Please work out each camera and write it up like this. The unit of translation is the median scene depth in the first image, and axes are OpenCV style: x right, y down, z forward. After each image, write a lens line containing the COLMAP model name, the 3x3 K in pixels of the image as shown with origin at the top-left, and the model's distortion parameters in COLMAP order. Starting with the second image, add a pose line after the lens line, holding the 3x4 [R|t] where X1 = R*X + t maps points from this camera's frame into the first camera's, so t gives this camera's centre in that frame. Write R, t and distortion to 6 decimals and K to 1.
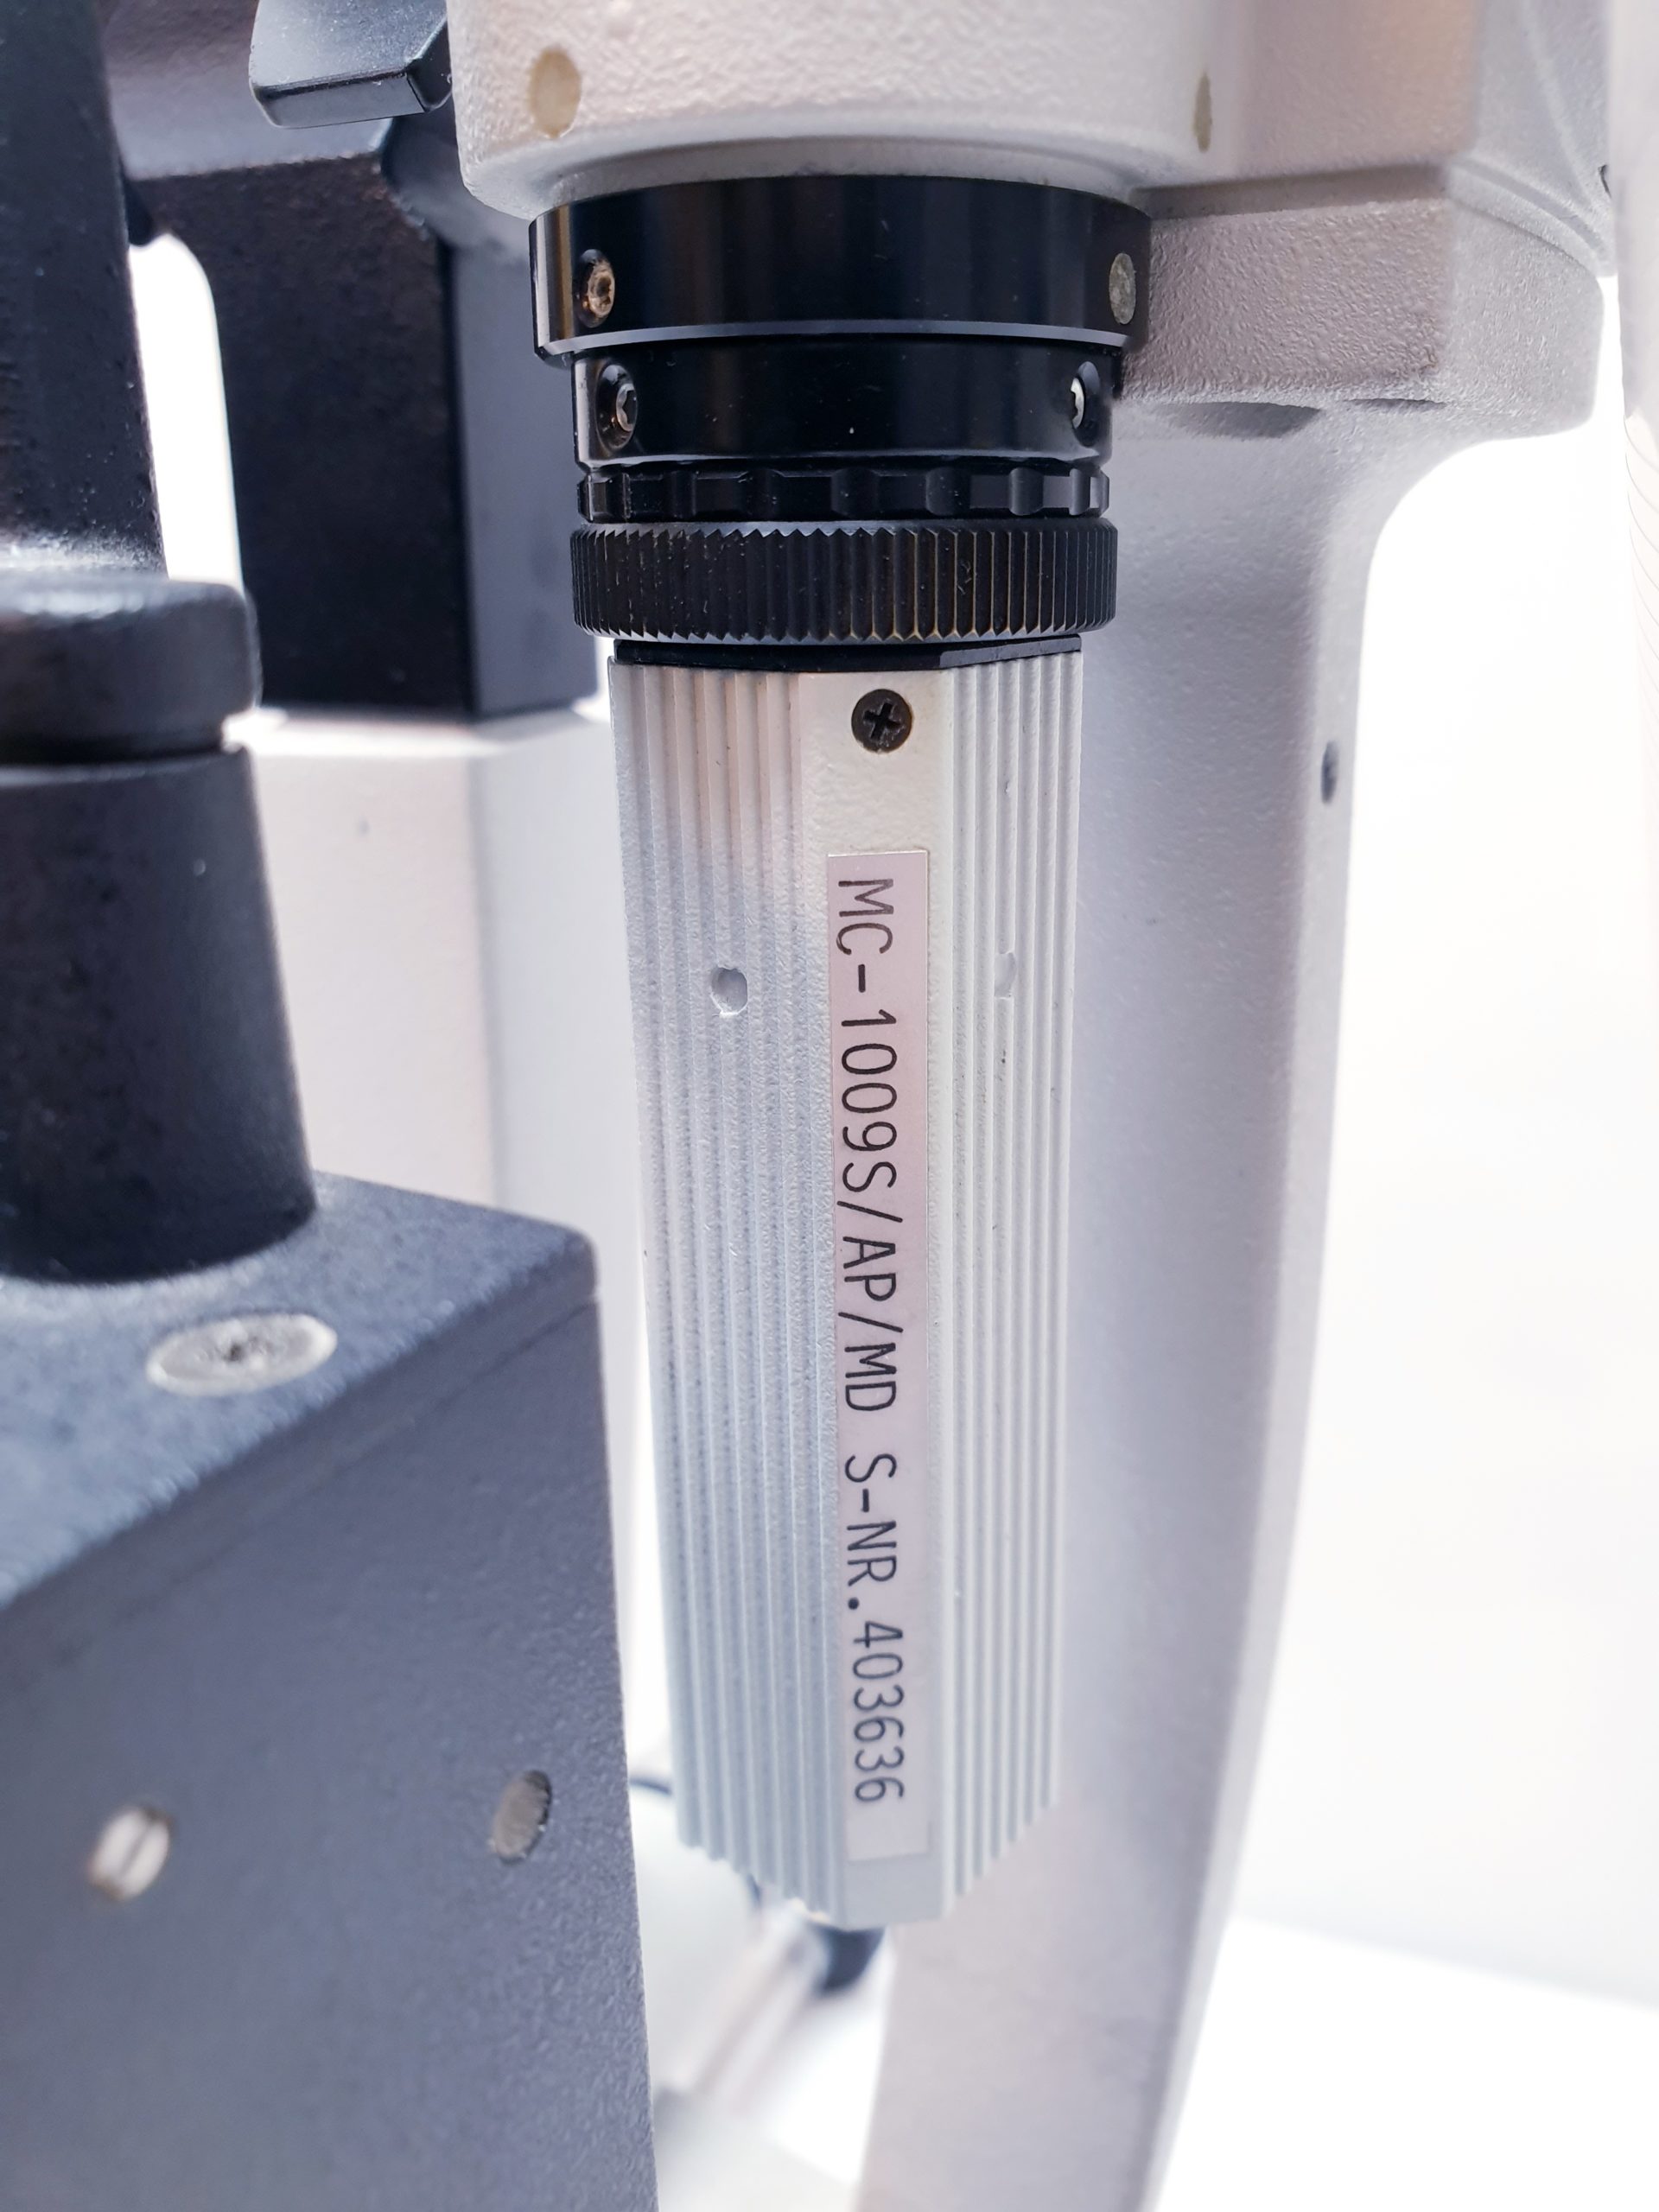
lens RADIAL K [[1837.8, 0, 829.5], [0, 1837.8, 1106.0], [0, 0, 1]] dist [-0.012780, -0.009949]
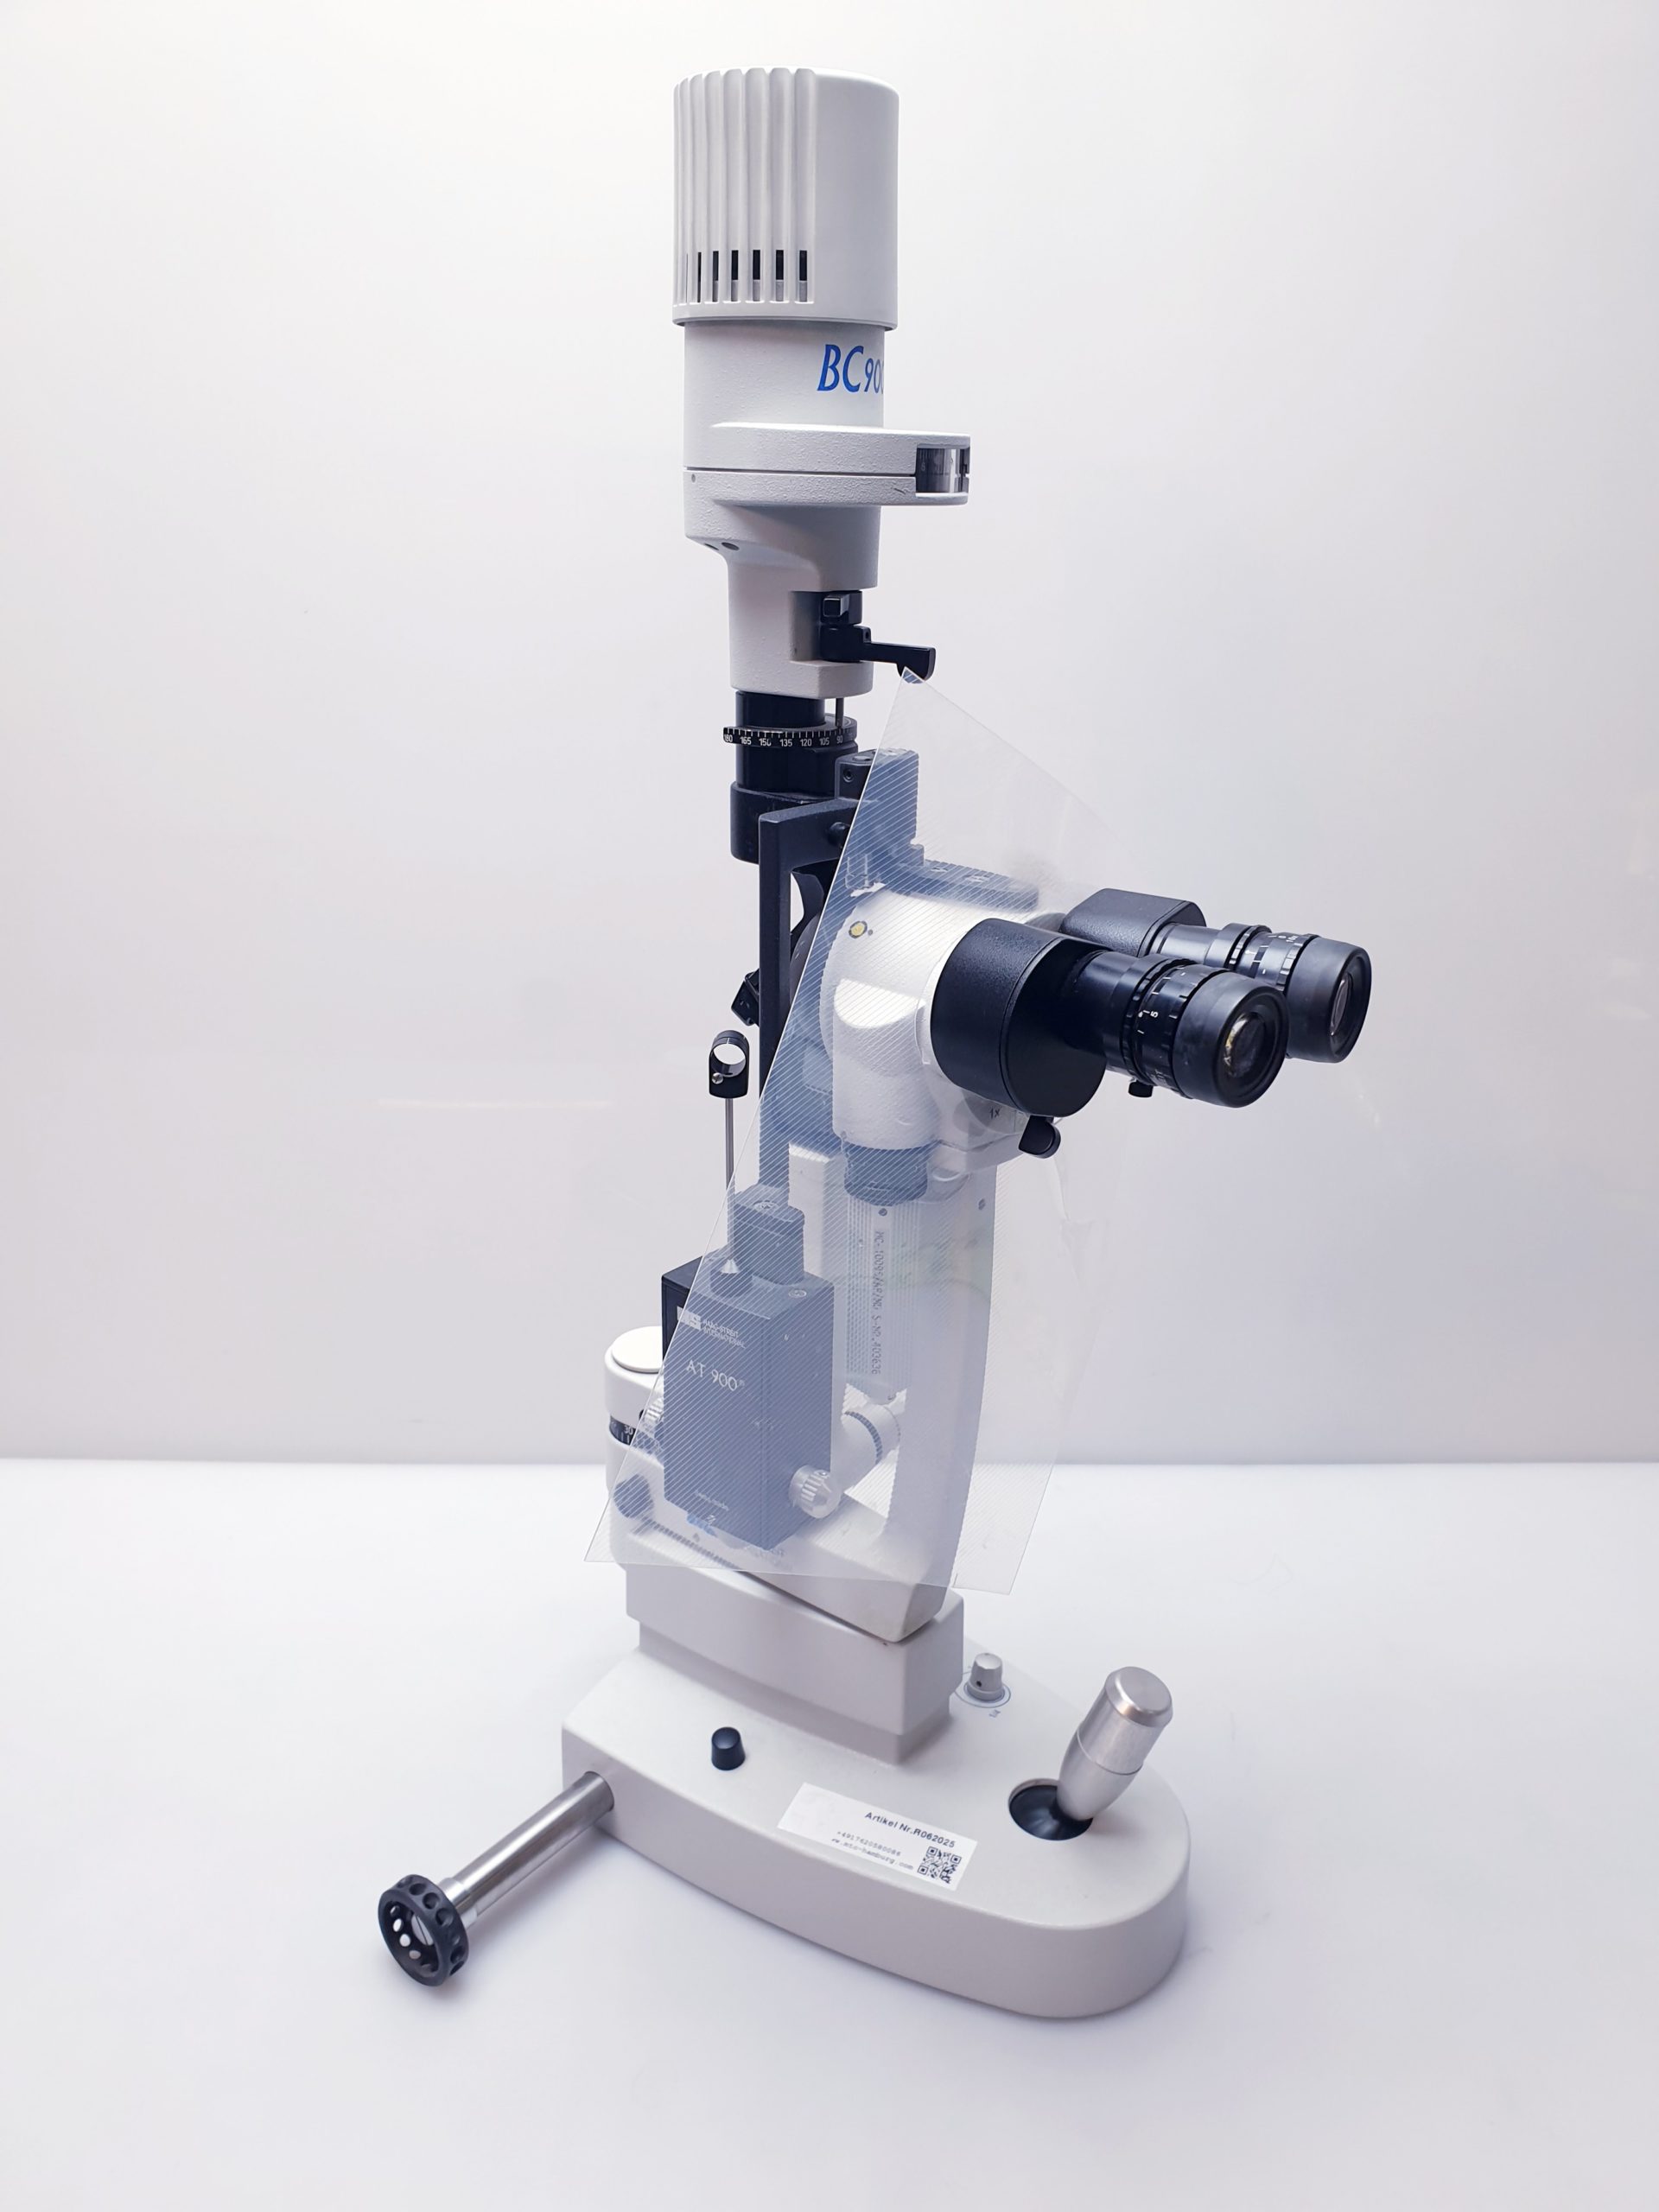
lens RADIAL K [[1837.8, 0, 829.5], [0, 1837.8, 1106.0], [0, 0, 1]] dist [-0.012780, -0.009949]
pose [[0.980943, 0.101137, -0.165900, 0.938425], [-0.093170, 0.994122, 0.055143, -0.963840], [0.170502, -0.038636, 0.984600, -5.852292]]
